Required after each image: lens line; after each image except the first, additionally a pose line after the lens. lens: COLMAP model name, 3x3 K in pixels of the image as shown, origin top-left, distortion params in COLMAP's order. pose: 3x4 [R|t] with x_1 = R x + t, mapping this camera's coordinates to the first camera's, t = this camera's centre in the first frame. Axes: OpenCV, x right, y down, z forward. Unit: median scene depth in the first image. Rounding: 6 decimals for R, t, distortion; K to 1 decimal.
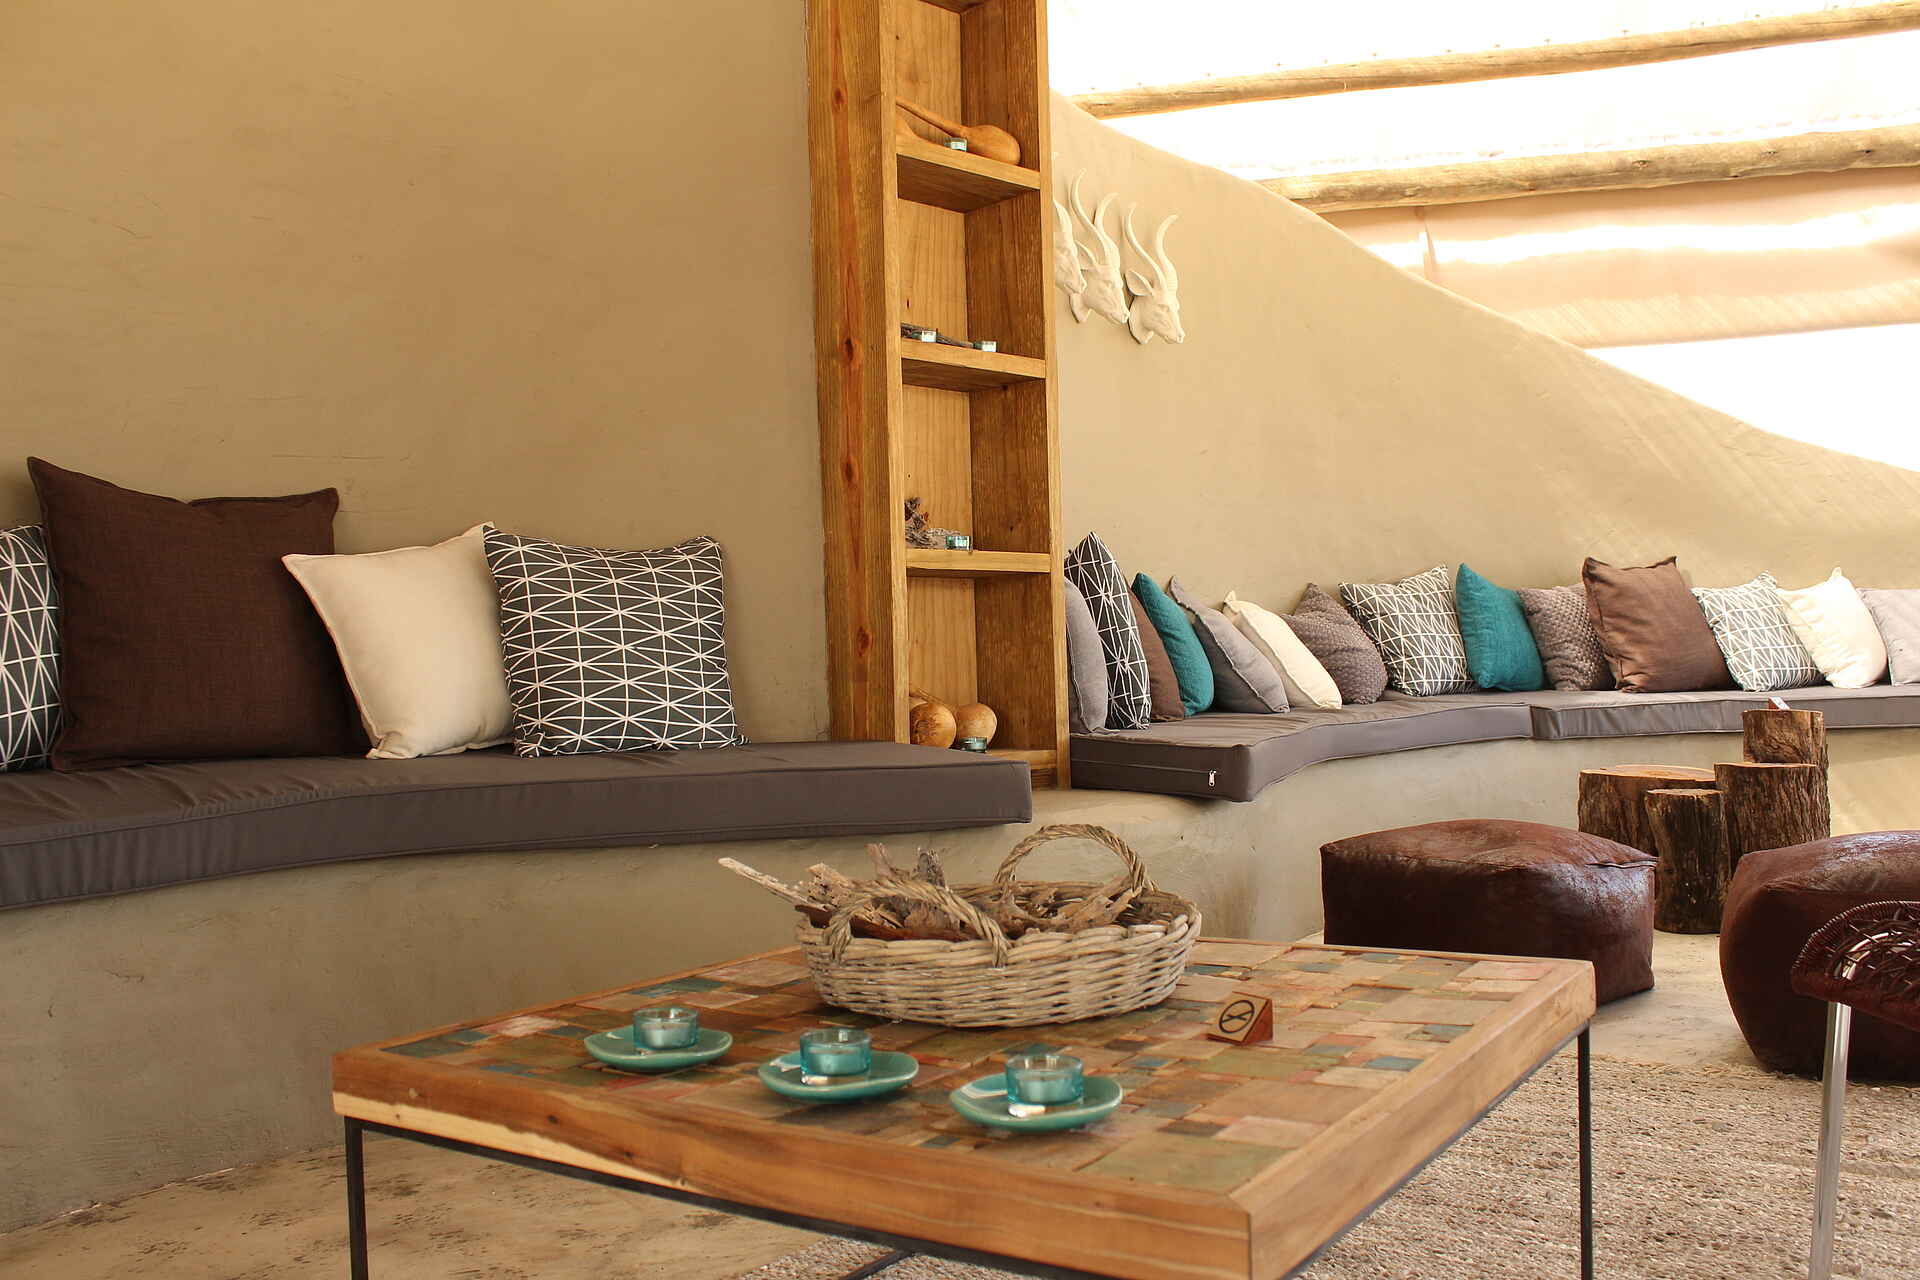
lens RADIAL K [[1689.2, 0, 960.0], [0, 1689.2, 640.0], [0, 0, 1]] dist [-0.167425, 0.209600]
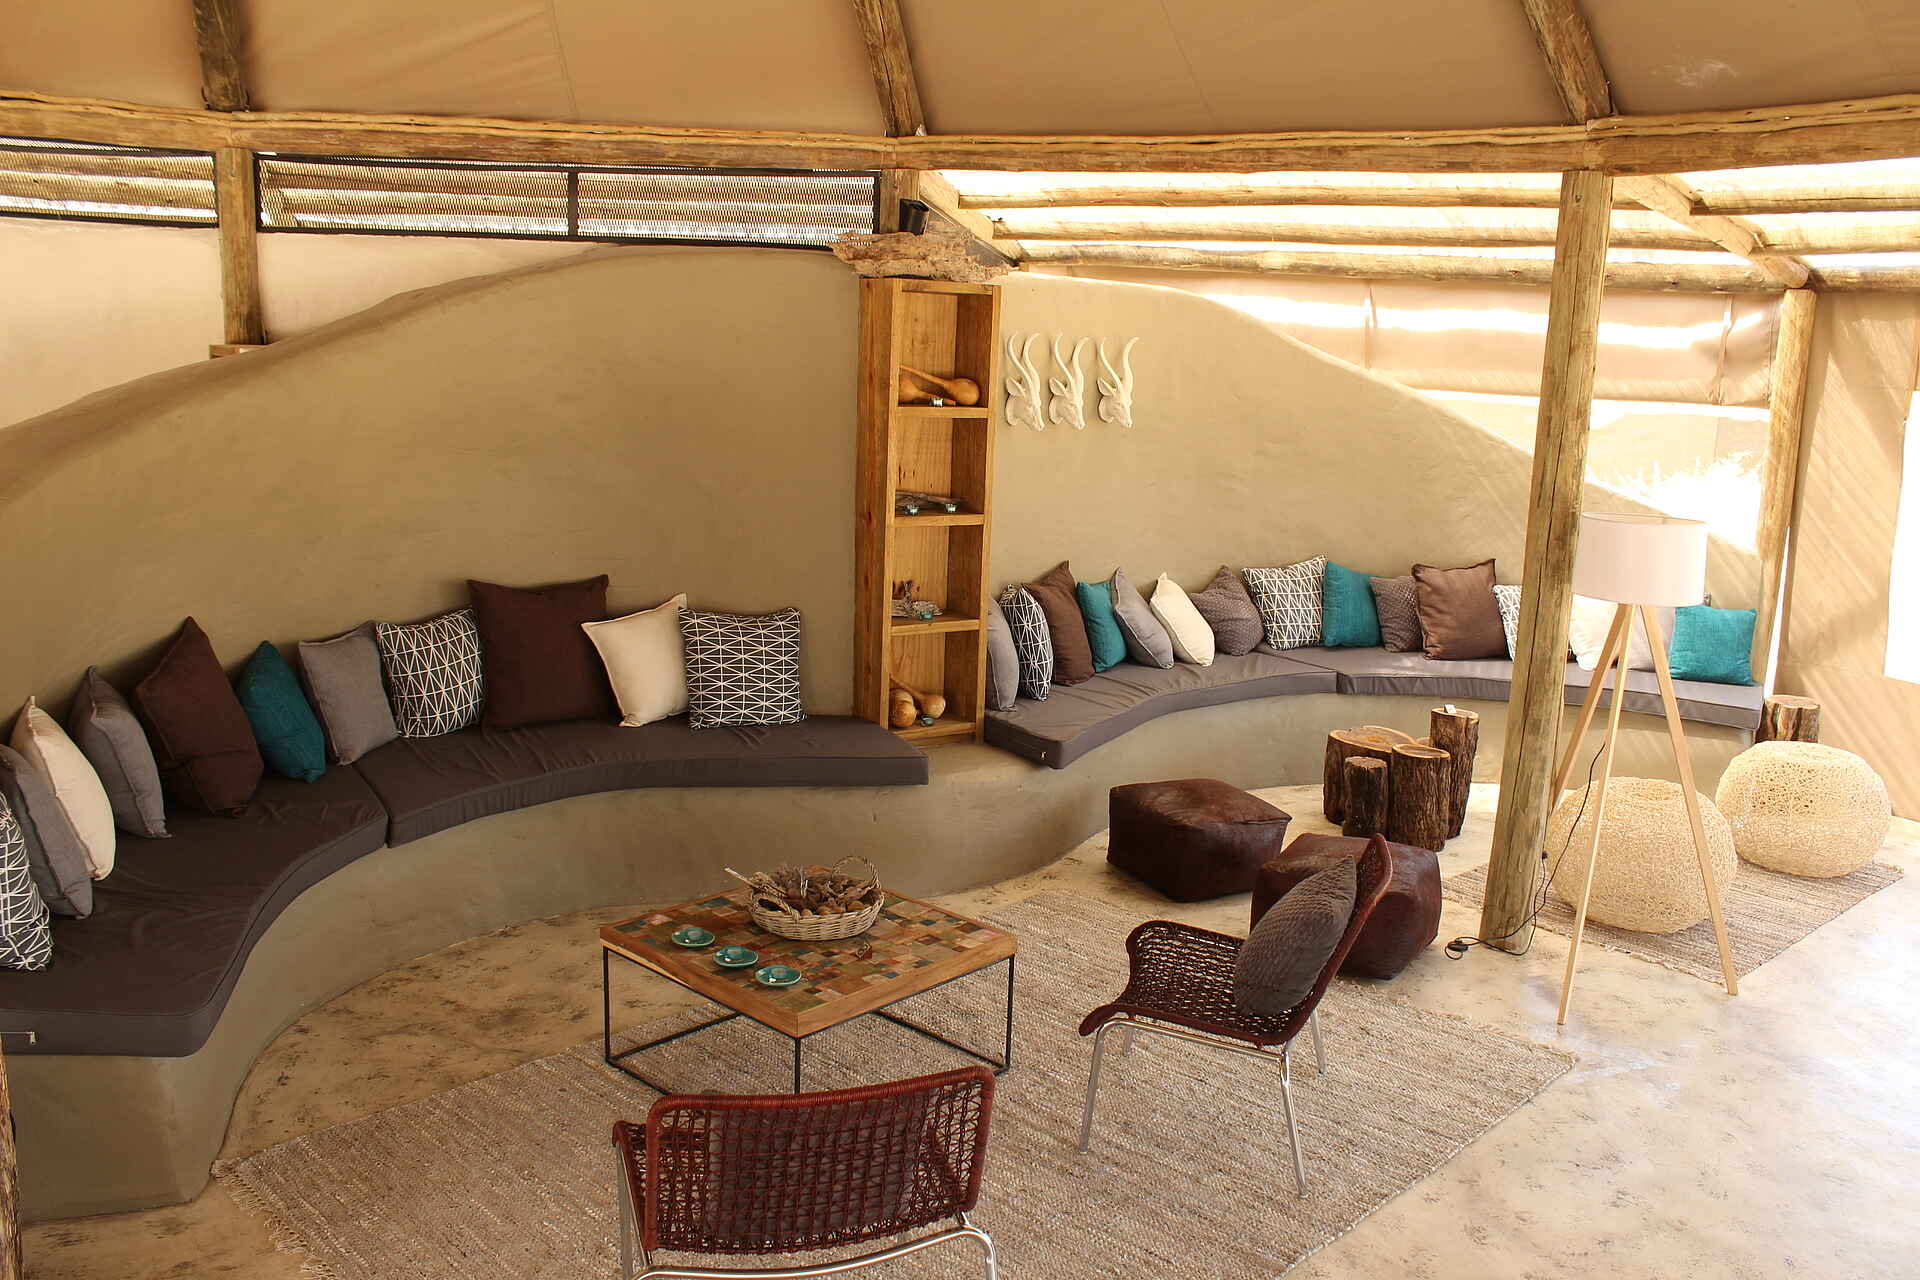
lens RADIAL K [[1689.2, 0, 960.0], [0, 1689.2, 640.0], [0, 0, 1]] dist [-0.167425, 0.209600]
pose [[0.984725, 0.091134, -0.148363, 0.316014], [-0.057513, 0.974503, 0.216879, -0.438915], [0.164345, -0.205034, 0.964859, -0.812192]]
